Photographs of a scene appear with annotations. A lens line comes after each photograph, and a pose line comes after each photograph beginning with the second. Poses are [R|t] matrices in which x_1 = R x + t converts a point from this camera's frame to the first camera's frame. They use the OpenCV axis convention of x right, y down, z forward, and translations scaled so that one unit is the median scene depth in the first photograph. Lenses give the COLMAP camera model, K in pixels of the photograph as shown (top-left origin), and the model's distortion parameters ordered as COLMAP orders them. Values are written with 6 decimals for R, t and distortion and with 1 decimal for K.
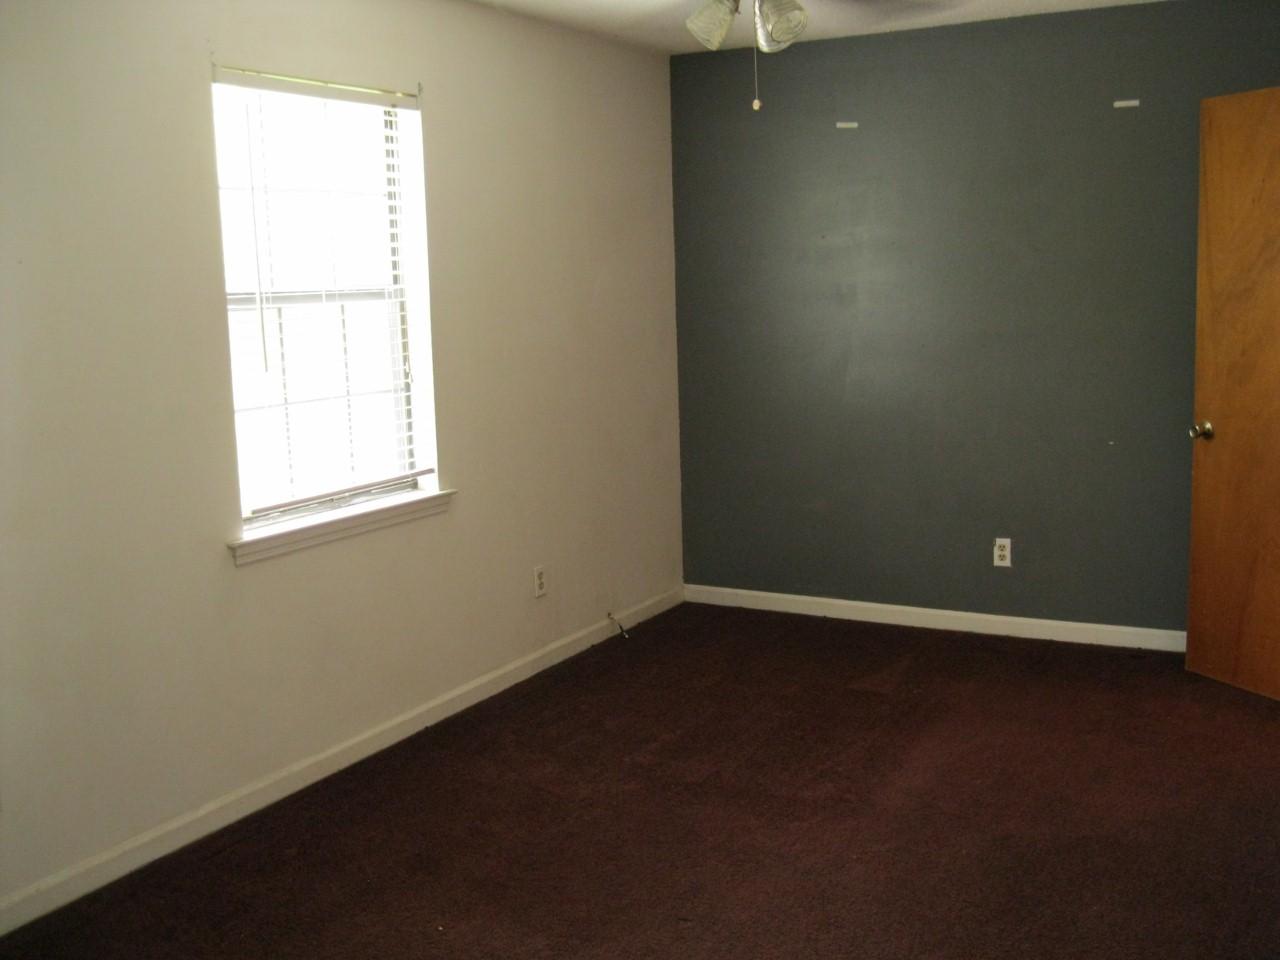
lens RADIAL K [[1311.4, 0, 640.0], [0, 1311.4, 480.0], [0, 0, 1]] dist [-0.123418, 0.033329]
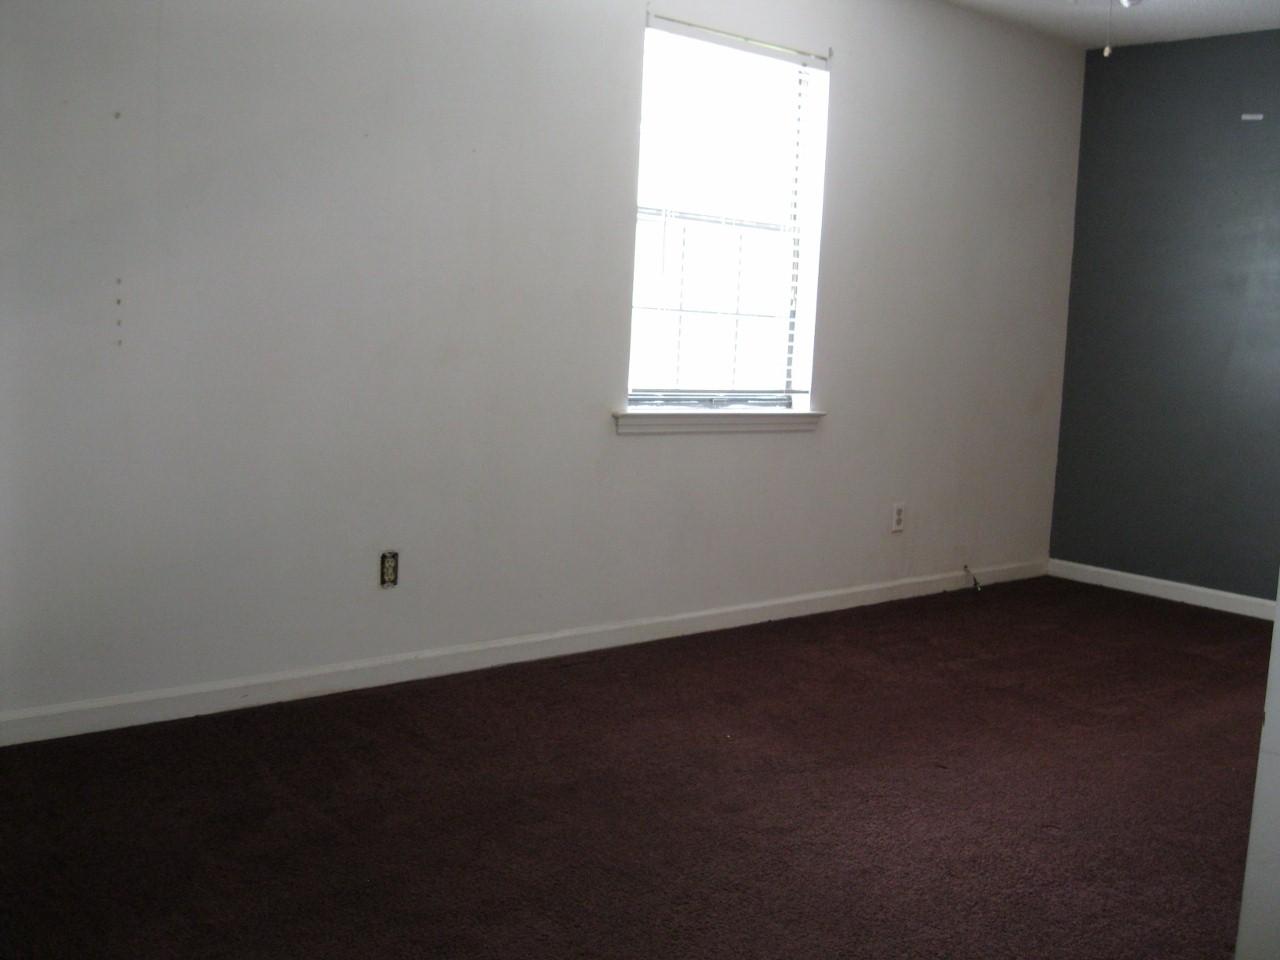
lens RADIAL K [[1311.4, 0, 640.0], [0, 1311.4, 480.0], [0, 0, 1]] dist [-0.123418, 0.033329]
pose [[0.934612, 0.115353, -0.336443, 0.096404], [-0.127998, 0.991652, -0.015569, 0.106197], [0.331839, 0.057615, 0.941575, -0.095619]]
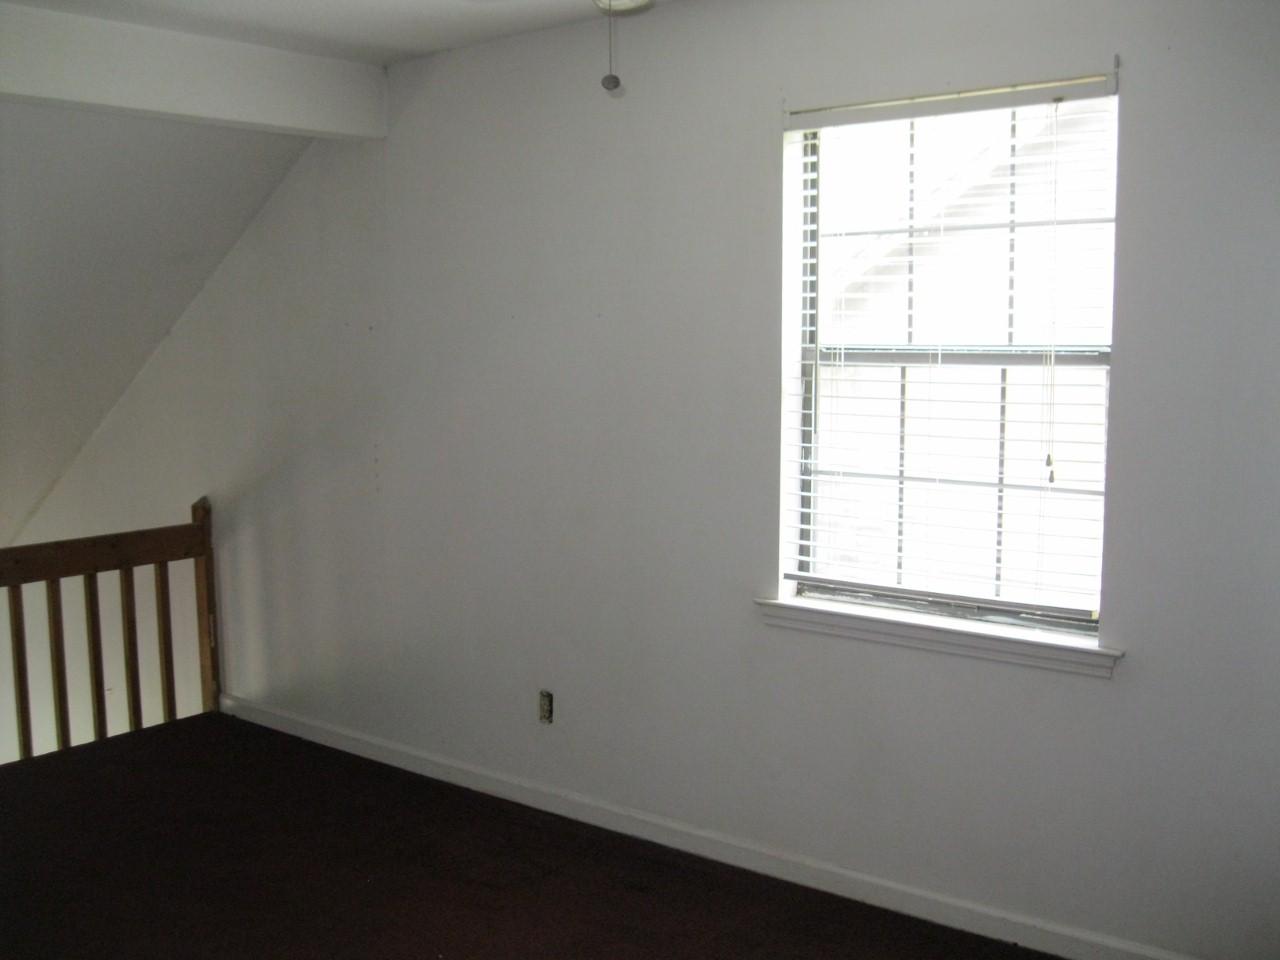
lens RADIAL K [[1311.4, 0, 640.0], [0, 1311.4, 480.0], [0, 0, 1]] dist [-0.123418, 0.033329]
pose [[-0.167544, 0.139983, -0.975876, 0.561334], [-0.138095, 0.976777, 0.163821, -0.161964], [0.976145, 0.162211, -0.144322, 0.883503]]
